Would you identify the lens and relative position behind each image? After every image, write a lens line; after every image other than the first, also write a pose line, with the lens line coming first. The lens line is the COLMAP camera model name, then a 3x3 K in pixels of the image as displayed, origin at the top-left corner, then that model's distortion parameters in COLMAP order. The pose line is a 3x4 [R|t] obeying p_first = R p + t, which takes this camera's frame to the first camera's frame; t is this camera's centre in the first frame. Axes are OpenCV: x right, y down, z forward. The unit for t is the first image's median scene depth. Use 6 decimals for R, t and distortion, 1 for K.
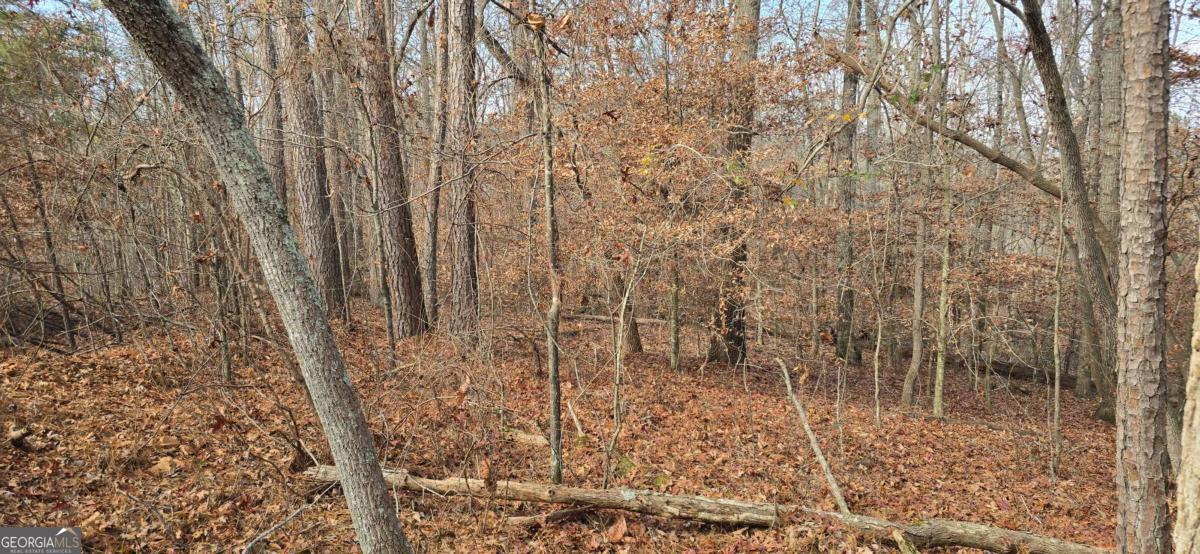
lens RADIAL K [[772.8, 0, 600.0], [0, 772.8, 277.0], [0, 0, 1]] dist [-0.000837, -0.005040]
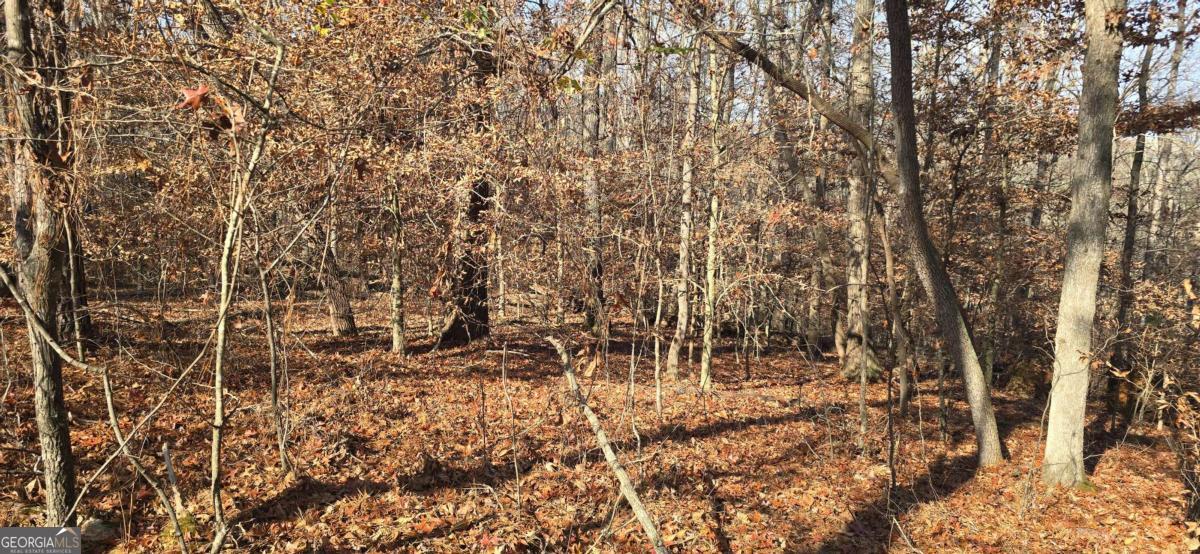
lens RADIAL K [[772.8, 0, 600.0], [0, 772.8, 277.0], [0, 0, 1]] dist [-0.000837, -0.005040]
pose [[0.942979, -0.030976, 0.331407, 0.052727], [0.020556, 0.999179, 0.034903, 0.030495], [-0.332217, -0.026100, 0.942842, 0.328964]]
